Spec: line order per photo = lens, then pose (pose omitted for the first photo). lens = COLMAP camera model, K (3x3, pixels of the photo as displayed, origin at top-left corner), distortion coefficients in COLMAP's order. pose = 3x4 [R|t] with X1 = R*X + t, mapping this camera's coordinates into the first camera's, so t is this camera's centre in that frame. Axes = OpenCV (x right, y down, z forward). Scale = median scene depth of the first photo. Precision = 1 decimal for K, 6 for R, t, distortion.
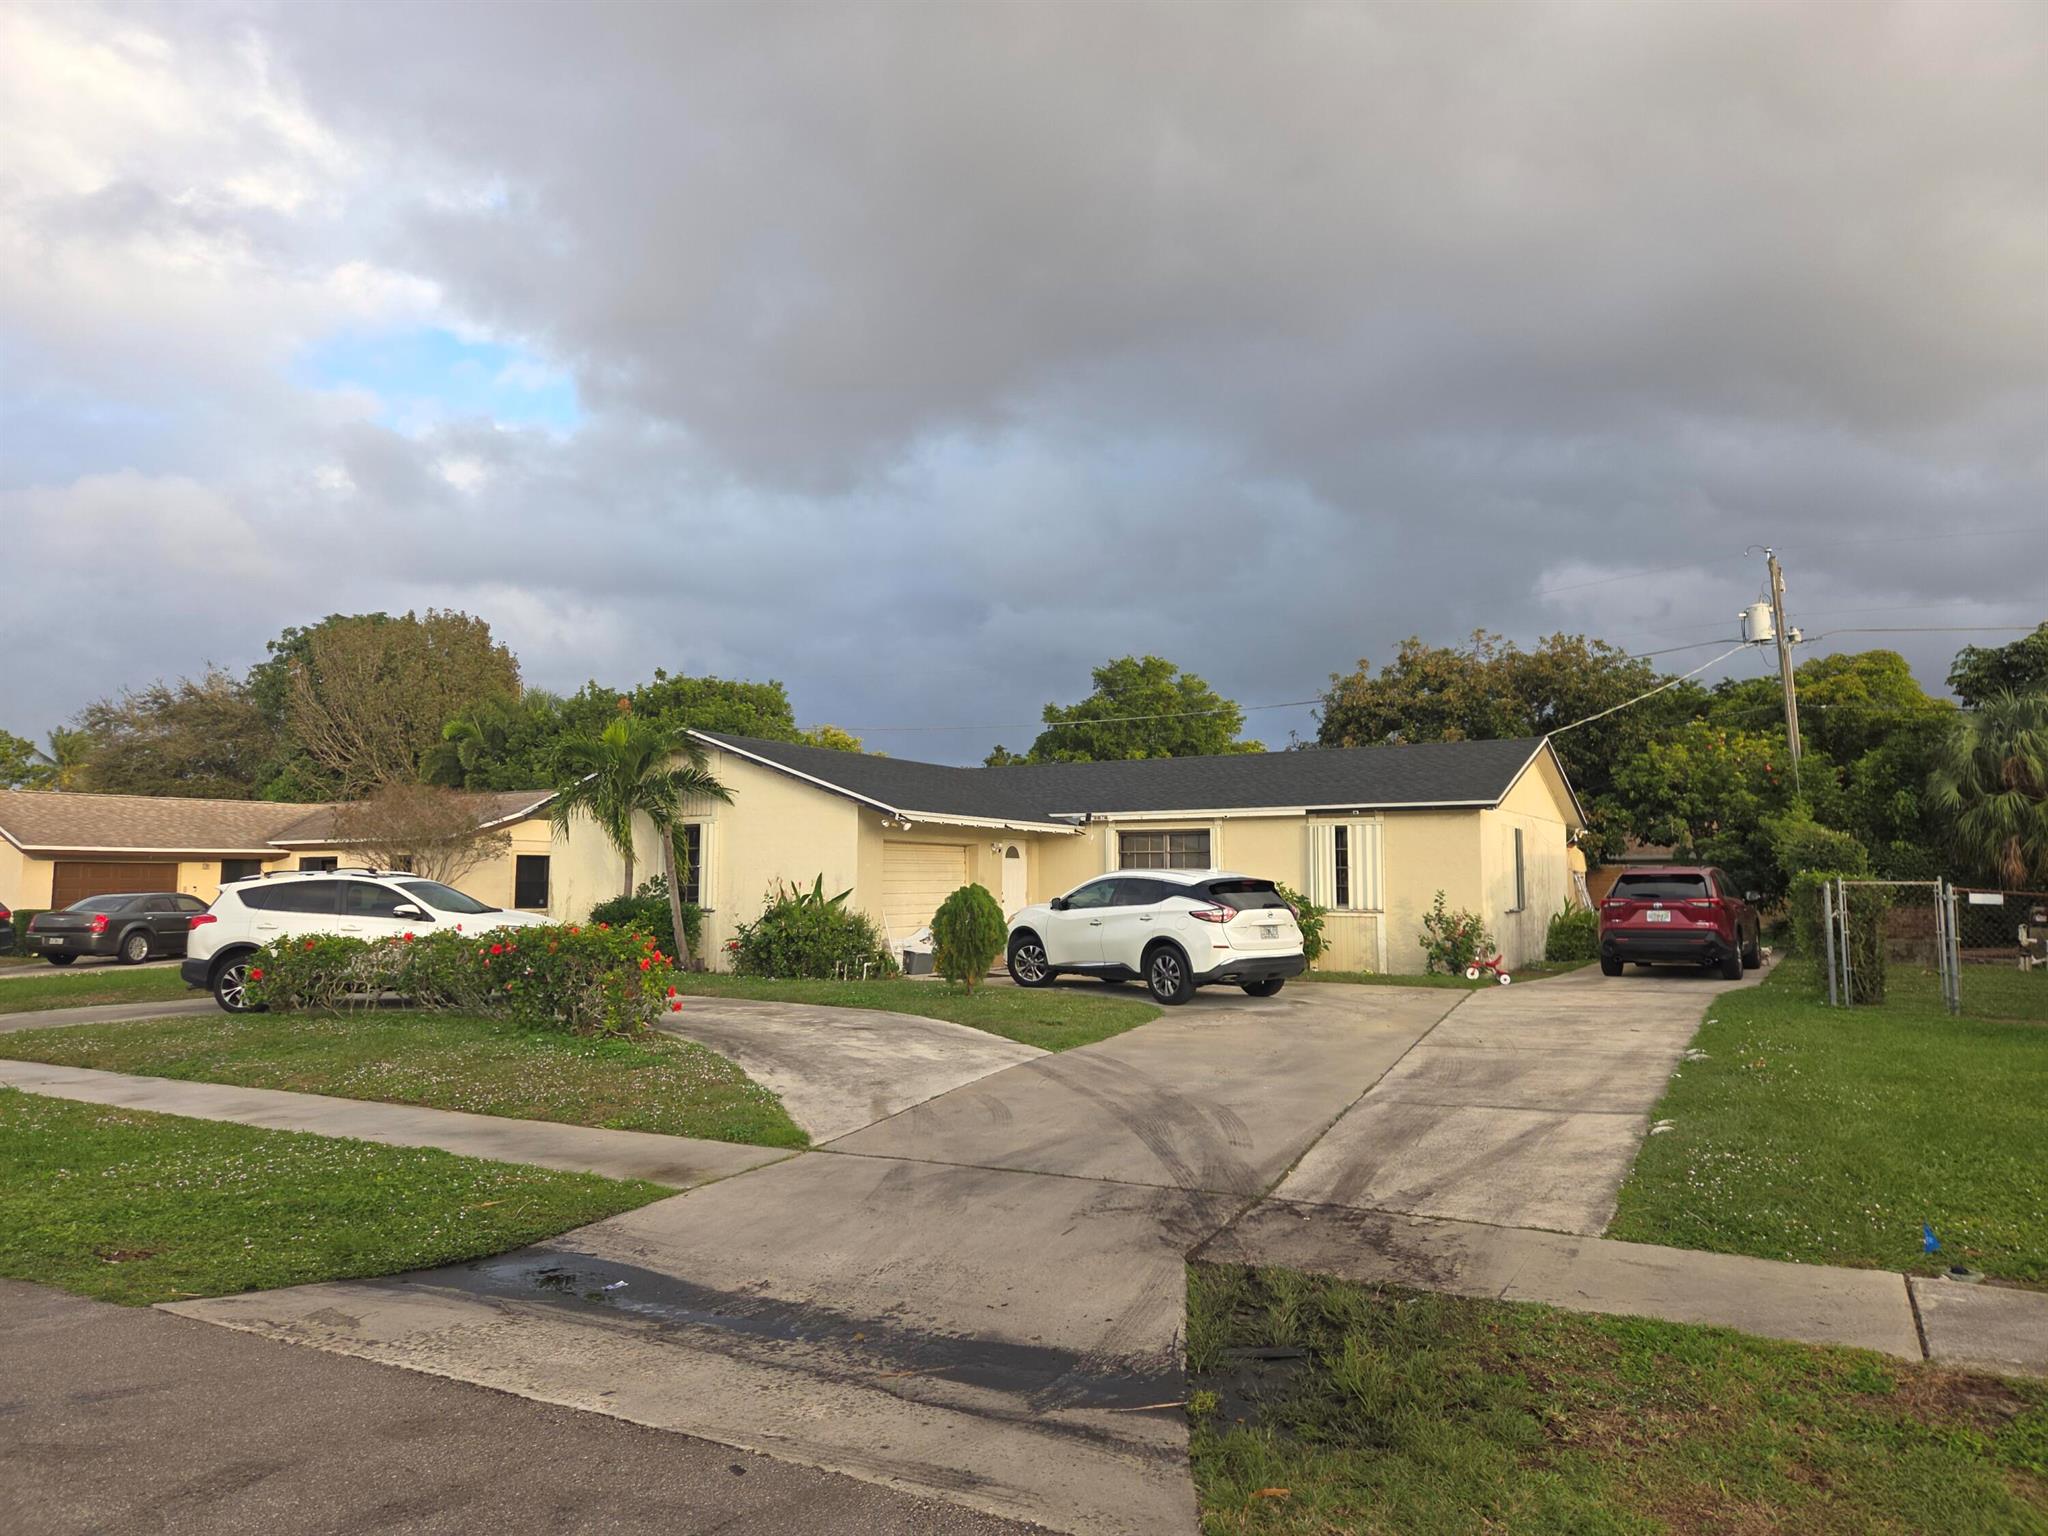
lens RADIAL K [[1362.8, 0, 1025.3], [0, 1362.8, 764.5], [0, 0, 1]] dist [0.079110, -0.060006]
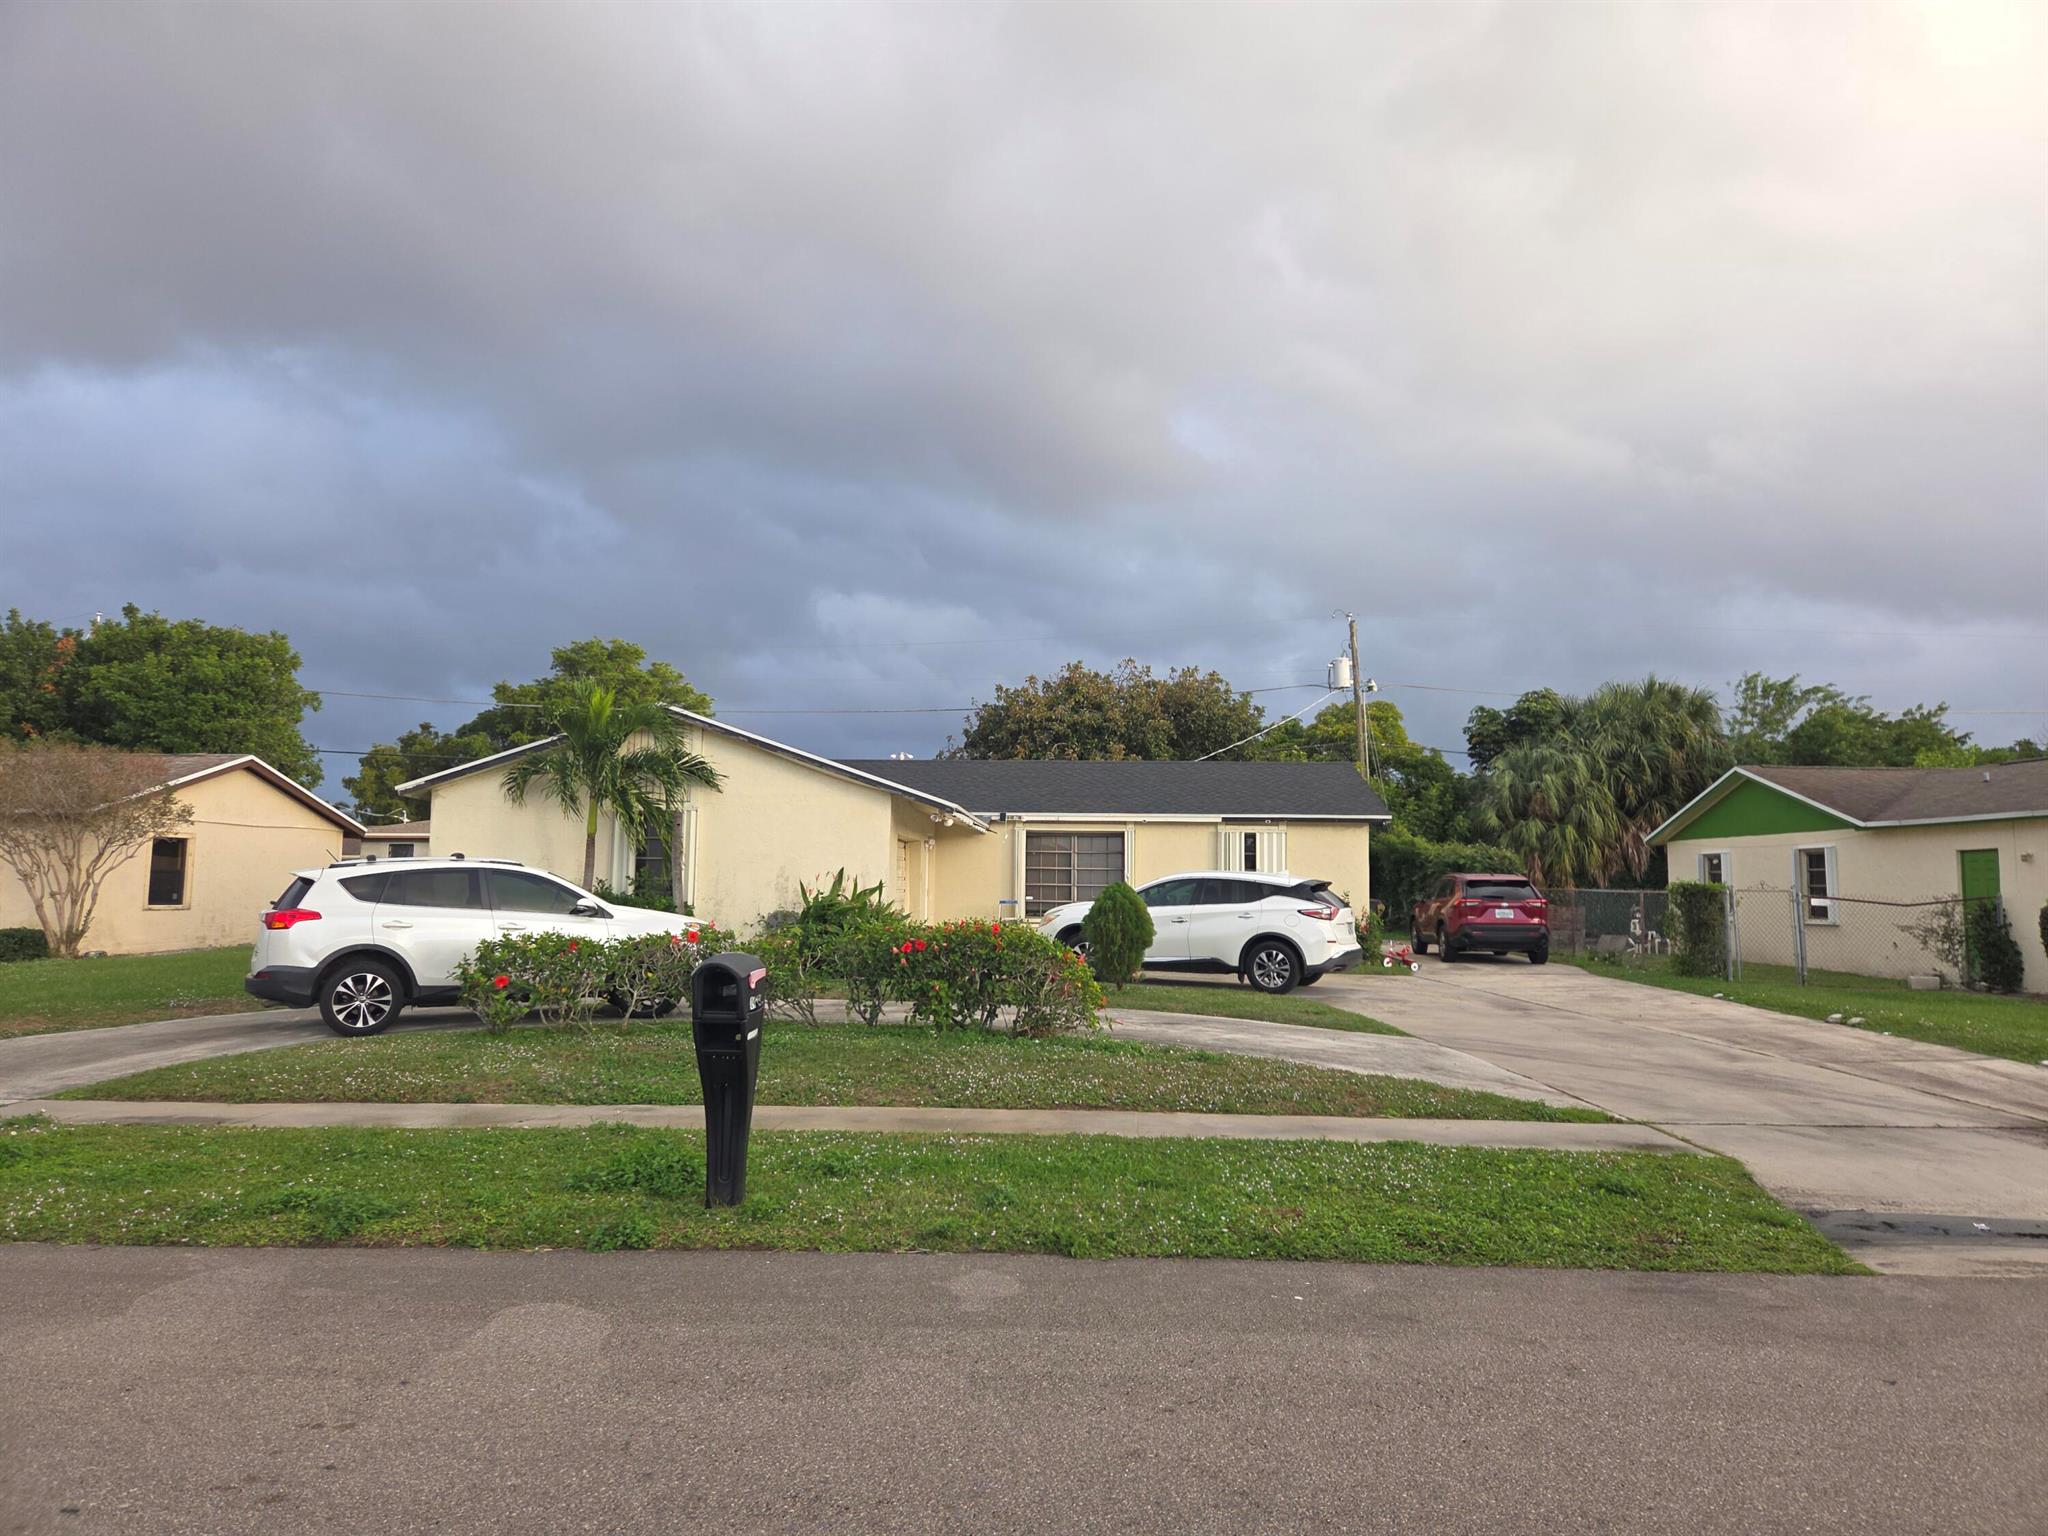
lens RADIAL K [[1362.8, 0, 1036.2], [0, 1362.8, 722.2], [0, 0, 1]] dist [0.079110, -0.060006]
pose [[0.880990, 0.066795, 0.468396, -0.457657], [-0.053554, 0.997700, -0.041548, 0.010206], [-0.470094, 0.011519, 0.882541, 0.090396]]
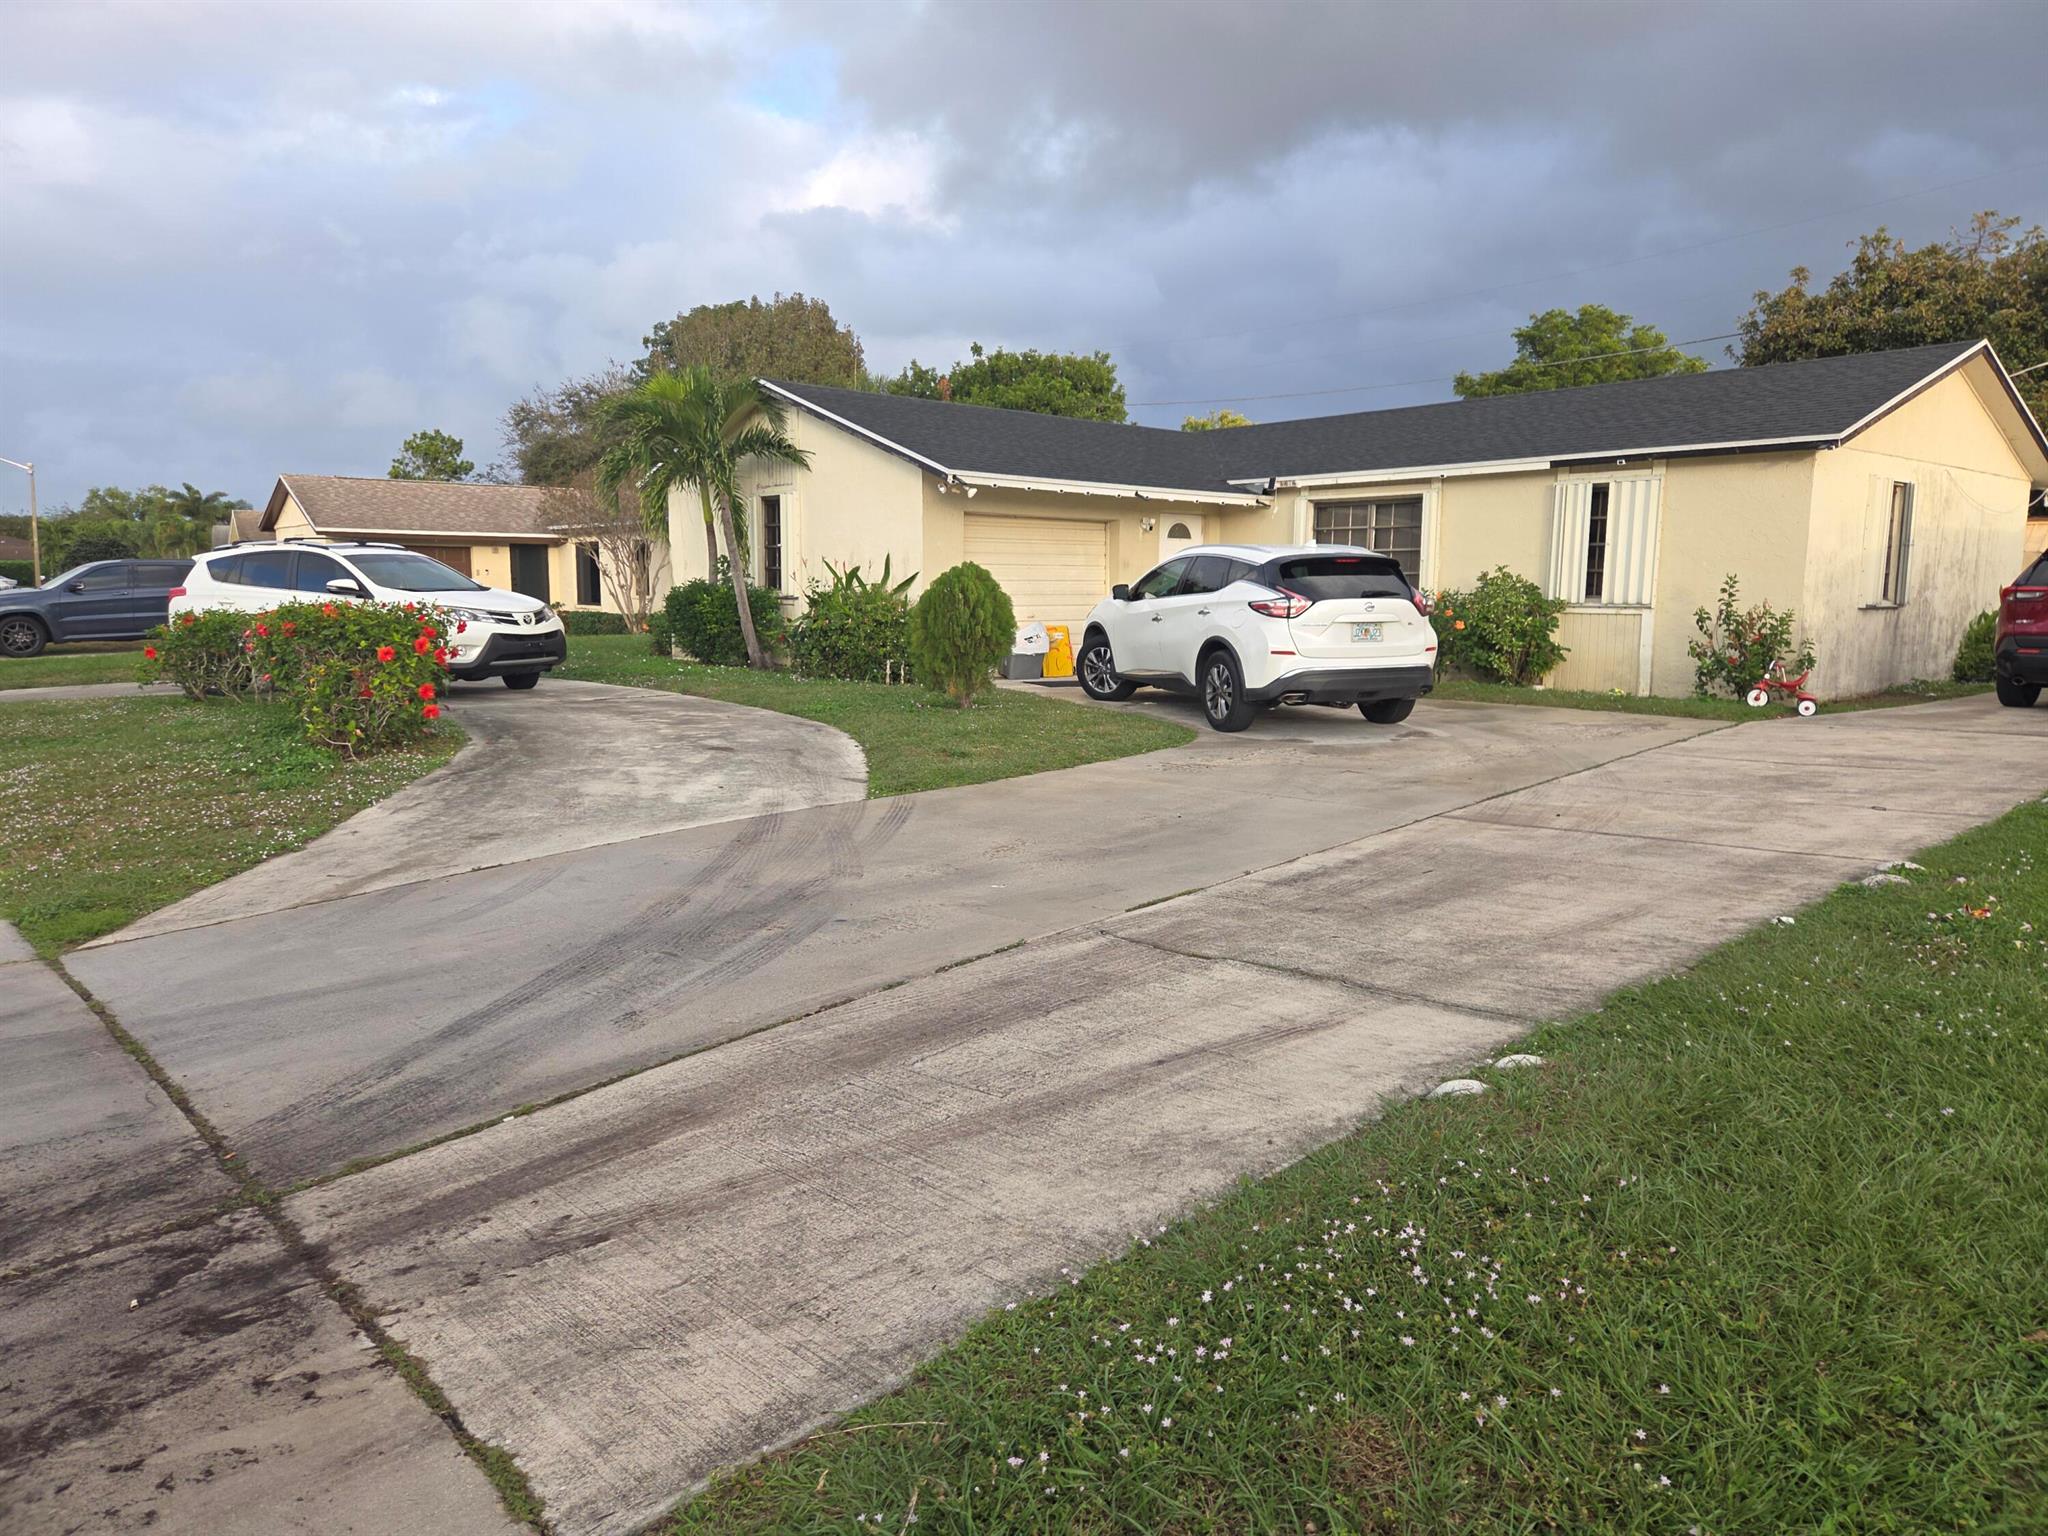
lens RADIAL K [[1362.8, 0, 1028.6], [0, 1362.8, 762.6], [0, 0, 1]] dist [0.079110, -0.060006]
pose [[0.949619, 0.047701, -0.309755, 0.179254], [0.020107, 0.977040, 0.212103, 0.028483], [0.312760, -0.207646, 0.926857, 0.227294]]
